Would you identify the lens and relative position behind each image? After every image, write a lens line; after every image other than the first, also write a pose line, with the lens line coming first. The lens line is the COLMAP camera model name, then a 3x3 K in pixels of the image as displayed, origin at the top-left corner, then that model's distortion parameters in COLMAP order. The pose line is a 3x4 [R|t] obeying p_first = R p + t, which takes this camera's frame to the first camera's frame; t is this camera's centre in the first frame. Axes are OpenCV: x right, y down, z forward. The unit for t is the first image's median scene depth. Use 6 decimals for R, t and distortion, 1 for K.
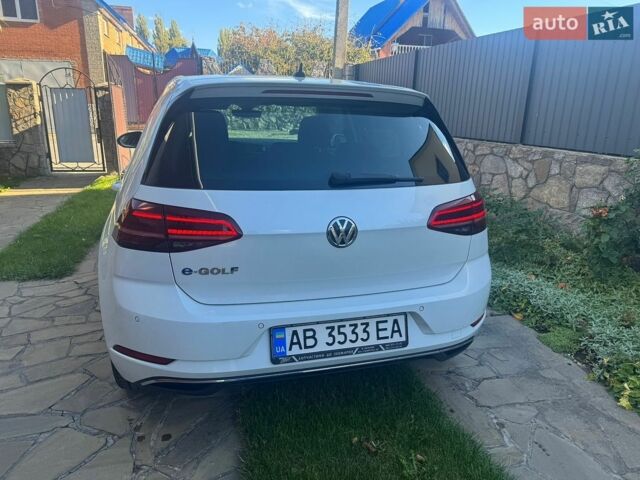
lens RADIAL K [[450.2, 0, 320.0], [0, 450.2, 240.0], [0, 0, 1]] dist [0.086954, -0.126940]
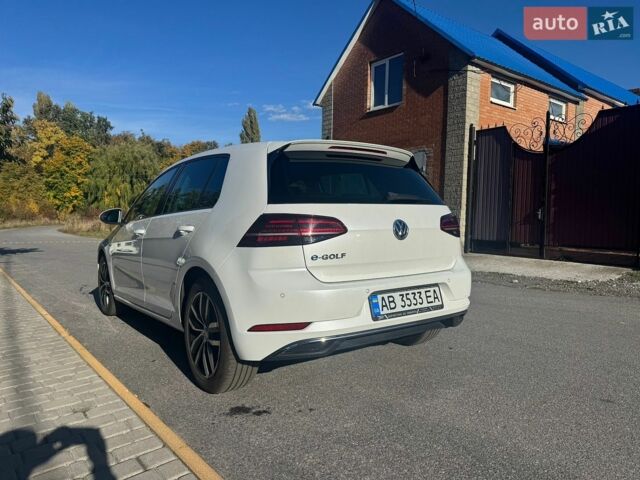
lens RADIAL K [[453.6, 0, 320.0], [0, 453.6, 240.0], [0, 0, 1]] dist [0.037511, -0.049784]
pose [[0.944351, -0.052085, 0.324790, -0.666711], [0.127241, 0.968363, -0.214669, 0.292828], [-0.303333, 0.244050, 0.921102, -0.296989]]
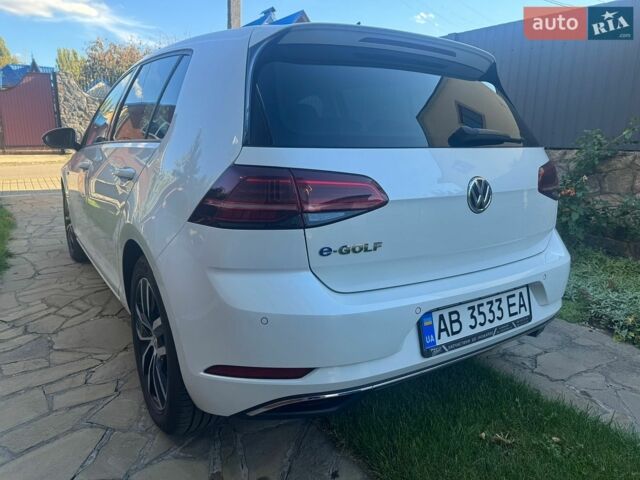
lens RADIAL K [[453.6, 0, 320.0], [0, 453.6, 240.0], [0, 0, 1]] dist [0.037511, -0.049784]
pose [[0.956519, -0.076284, 0.281516, -0.469965], [0.090372, 0.995206, -0.037386, 0.070106], [-0.277315, 0.061202, 0.958828, 0.234437]]
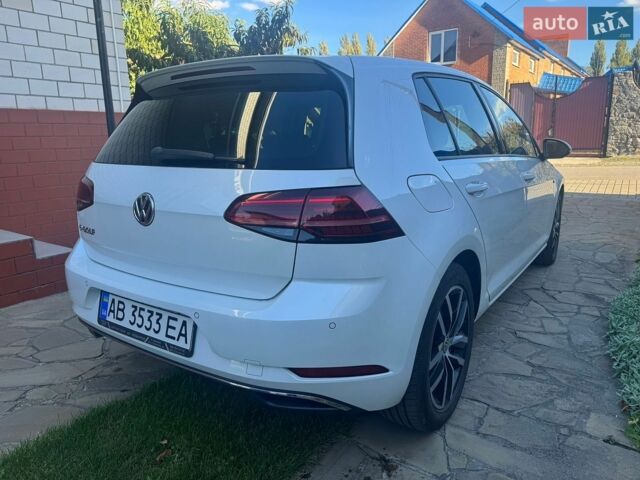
lens RADIAL K [[453.6, 0, 320.0], [0, 453.6, 240.0], [0, 0, 1]] dist [0.037511, -0.049784]
pose [[0.639029, 0.135454, -0.757162, 0.973084], [-0.184100, 0.982695, 0.020425, -0.040326], [0.746826, 0.126342, 0.652908, 0.616722]]
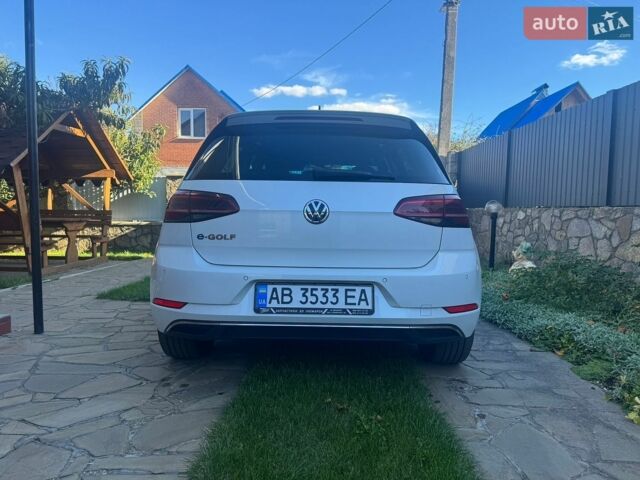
lens RADIAL K [[450.2, 0, 320.0], [0, 450.2, 240.0], [0, 0, 1]] dist [0.086954, -0.126940]
pose [[0.959138, 0.008479, -0.282812, 0.393069], [-0.070235, 0.975400, -0.208953, 0.305535], [0.274083, 0.220278, 0.936139, -0.152478]]
